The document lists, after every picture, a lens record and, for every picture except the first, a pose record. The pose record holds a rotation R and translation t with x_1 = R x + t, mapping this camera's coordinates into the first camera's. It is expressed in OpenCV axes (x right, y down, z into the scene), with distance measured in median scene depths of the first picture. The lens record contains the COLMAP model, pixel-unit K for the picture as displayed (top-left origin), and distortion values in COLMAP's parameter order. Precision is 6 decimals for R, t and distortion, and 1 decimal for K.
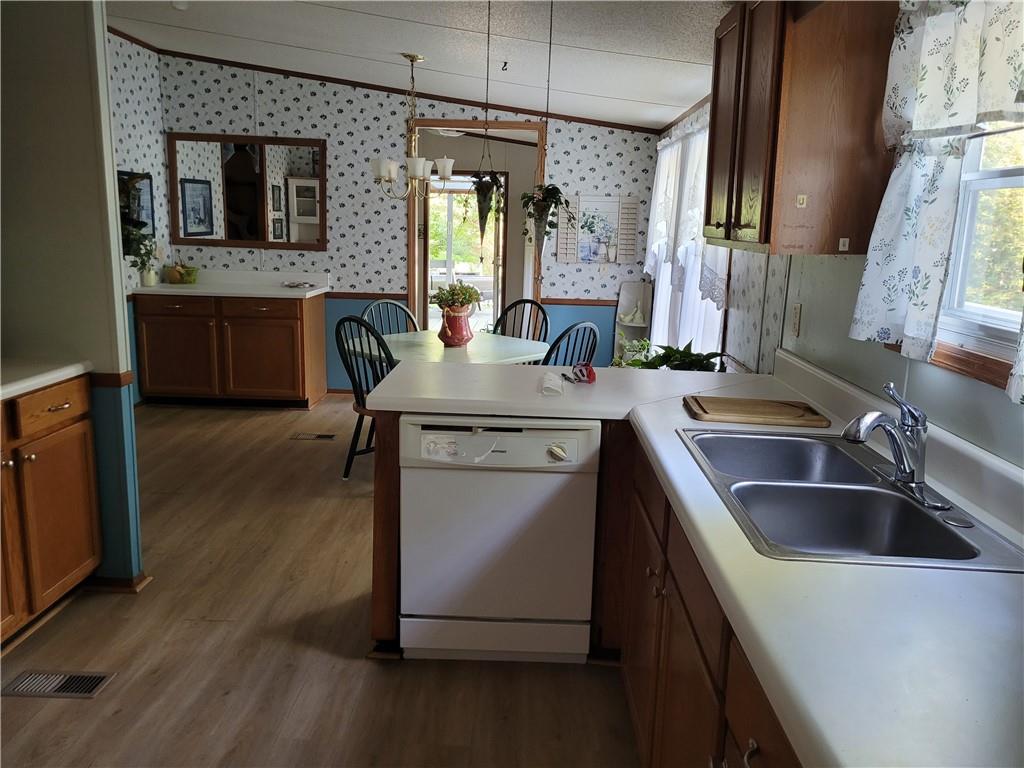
lens RADIAL K [[773.0, 0, 502.9], [0, 773.0, 369.4], [0, 0, 1]] dist [0.050853, -0.045458]
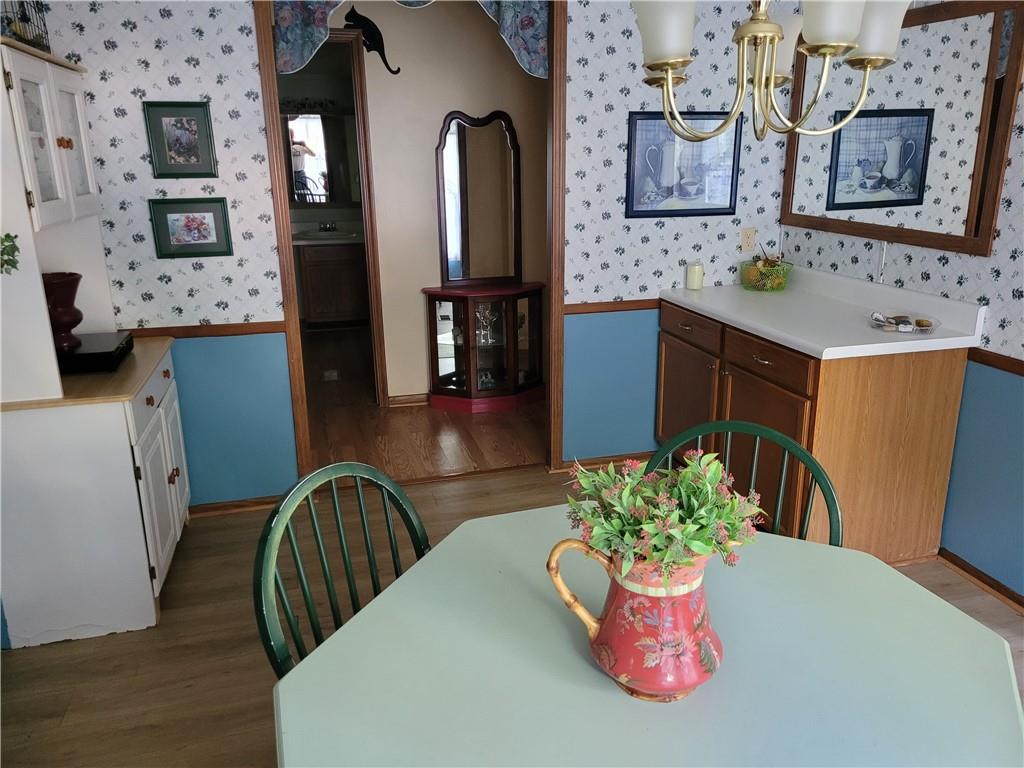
lens RADIAL K [[773.0, 0, 516.1], [0, 773.0, 381.0], [0, 0, 1]] dist [0.050853, -0.045458]
pose [[0.323484, 0.239418, -0.915444, 0.107185], [-0.173587, 0.966057, 0.191316, -0.125845], [0.930175, 0.097021, 0.354064, 0.619551]]
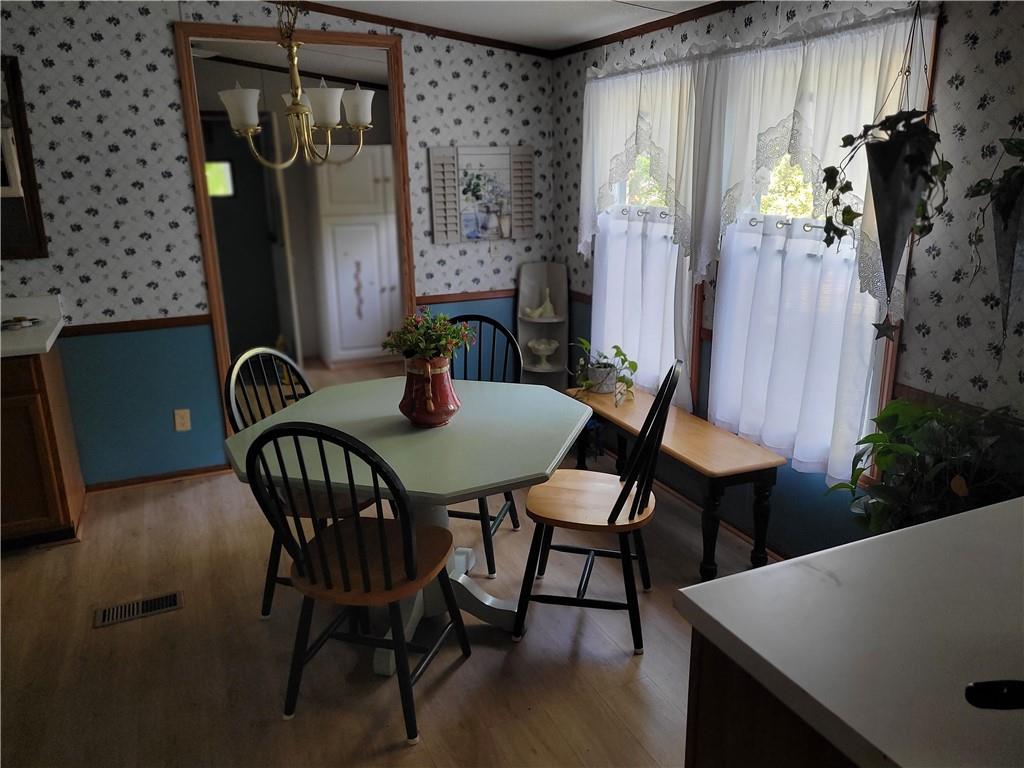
lens RADIAL K [[773.0, 0, 516.8], [0, 773.0, 378.4], [0, 0, 1]] dist [0.050853, -0.045458]
pose [[0.893552, -0.157442, 0.420449, -0.179430], [0.123286, 0.986541, 0.107410, -0.085651], [-0.431701, -0.044141, 0.900936, 0.334123]]
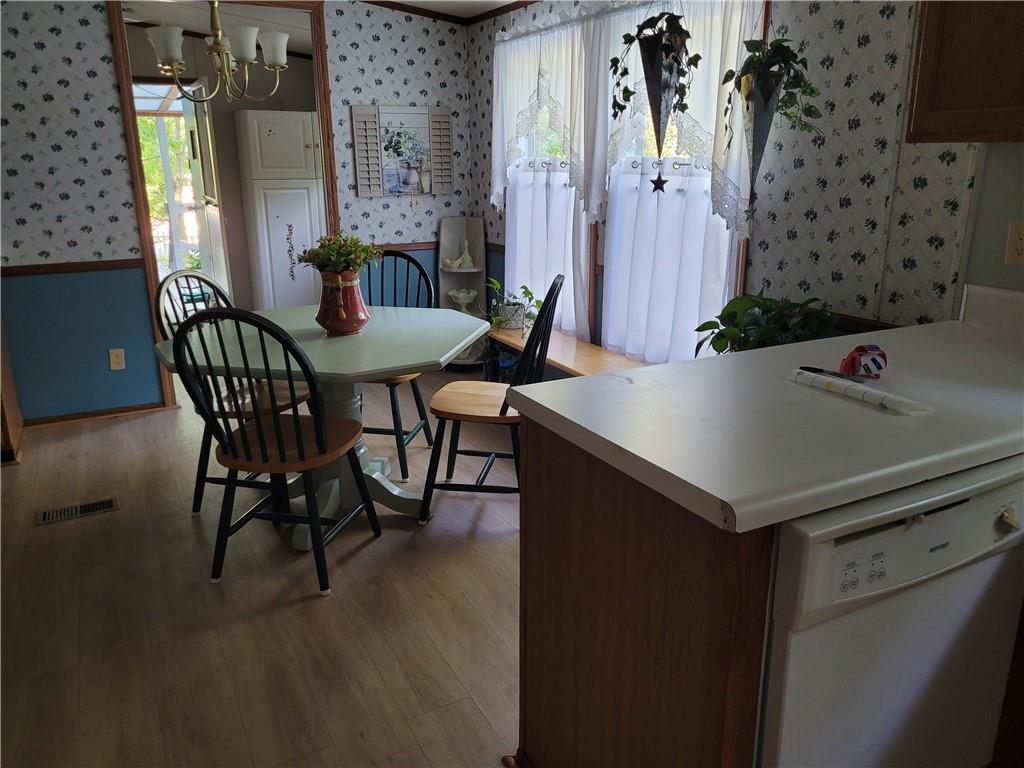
lens RADIAL K [[773.0, 0, 510.8], [0, 773.0, 373.6], [0, 0, 1]] dist [0.050853, -0.045458]
pose [[0.865614, -0.166053, 0.472375, -0.187915], [0.125195, 0.985219, 0.116915, -0.039854], [-0.484807, -0.042064, 0.873609, 0.266923]]
